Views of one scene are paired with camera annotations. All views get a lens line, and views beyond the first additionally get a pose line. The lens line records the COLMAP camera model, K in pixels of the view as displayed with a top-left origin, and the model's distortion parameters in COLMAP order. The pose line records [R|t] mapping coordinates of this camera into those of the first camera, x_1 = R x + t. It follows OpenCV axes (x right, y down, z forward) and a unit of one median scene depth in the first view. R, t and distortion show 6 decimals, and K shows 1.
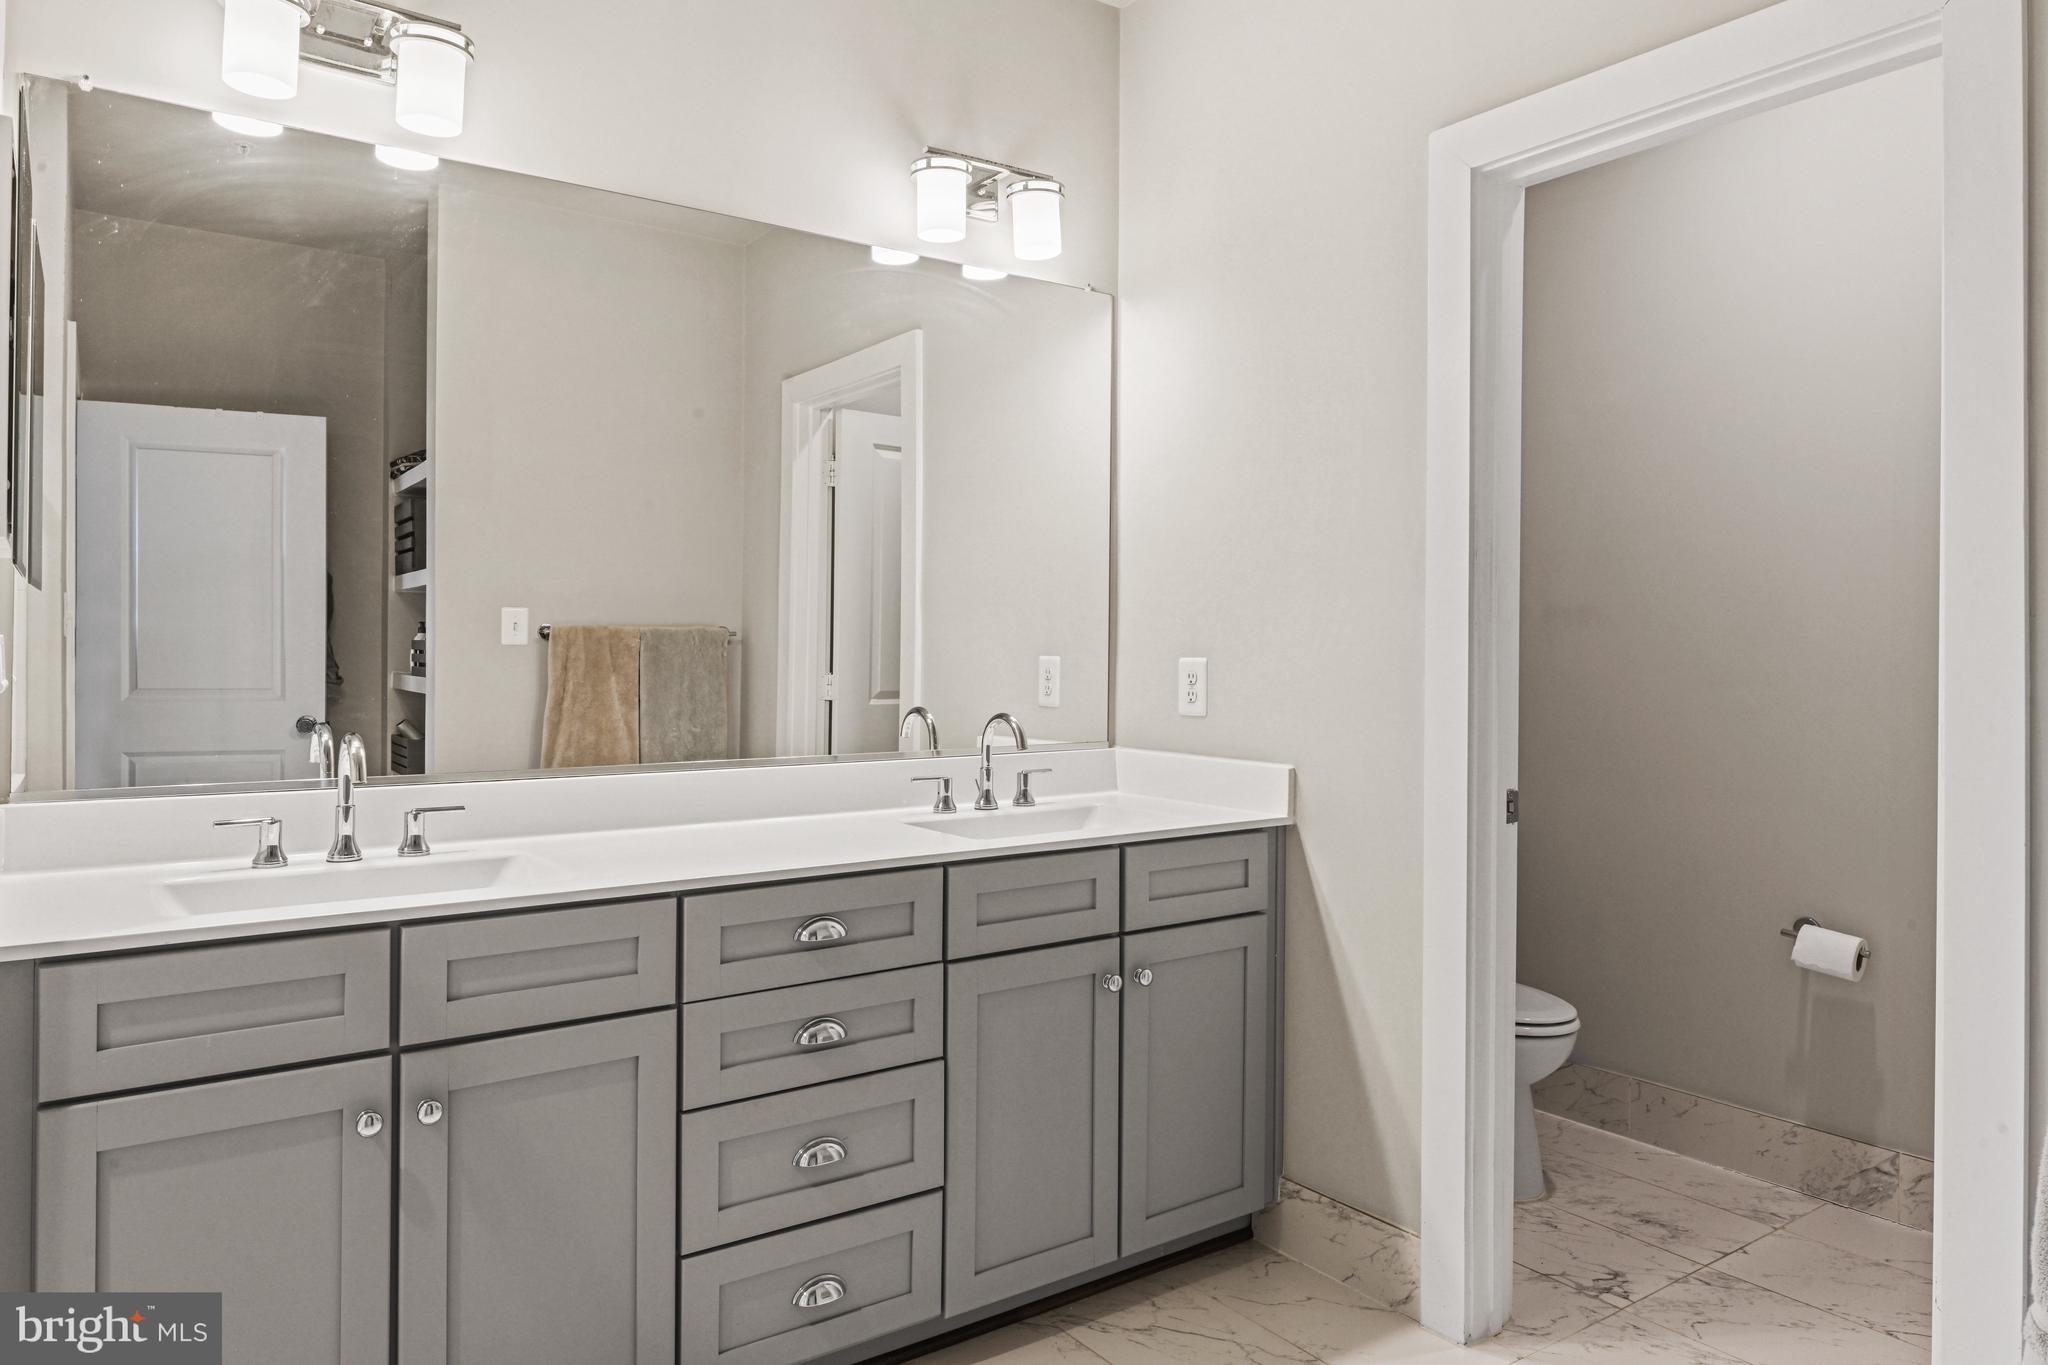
lens RADIAL K [[1223.5, 0, 1028.9], [0, 1223.5, 654.4], [0, 0, 1]] dist [-0.010230, -0.004472]
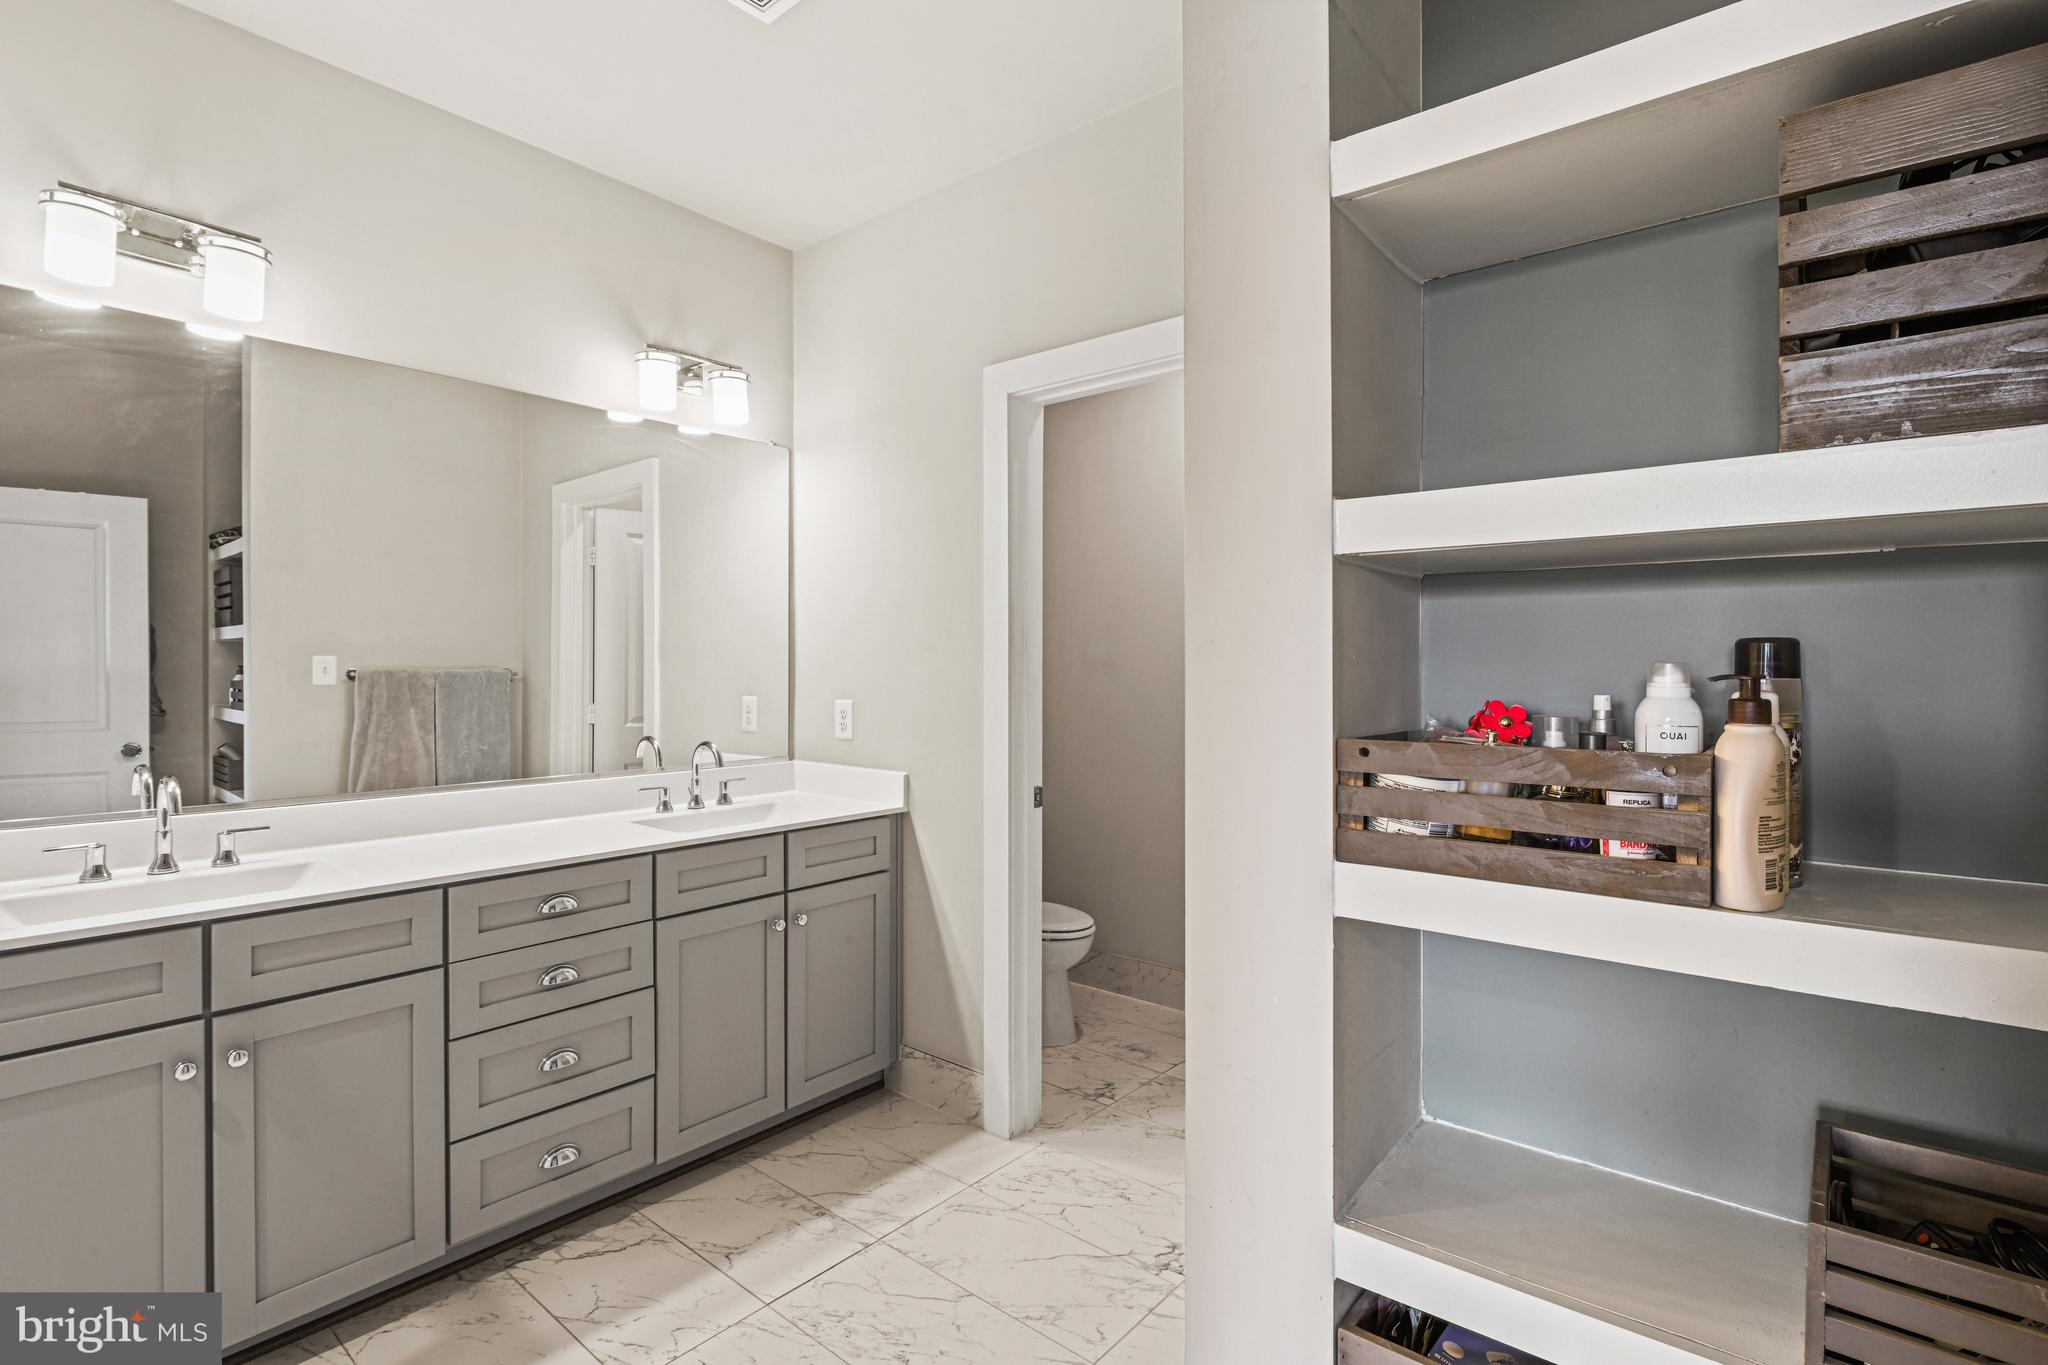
lens RADIAL K [[956.9, 0, 1068.6], [0, 956.9, 651.2], [0, 0, 1]] dist [-0.015558, -0.001174]
pose [[0.970131, -0.004002, 0.242548, 0.129883], [0.002106, 0.999965, 0.008074, -0.071653], [-0.242572, -0.007322, 0.970106, -0.203050]]
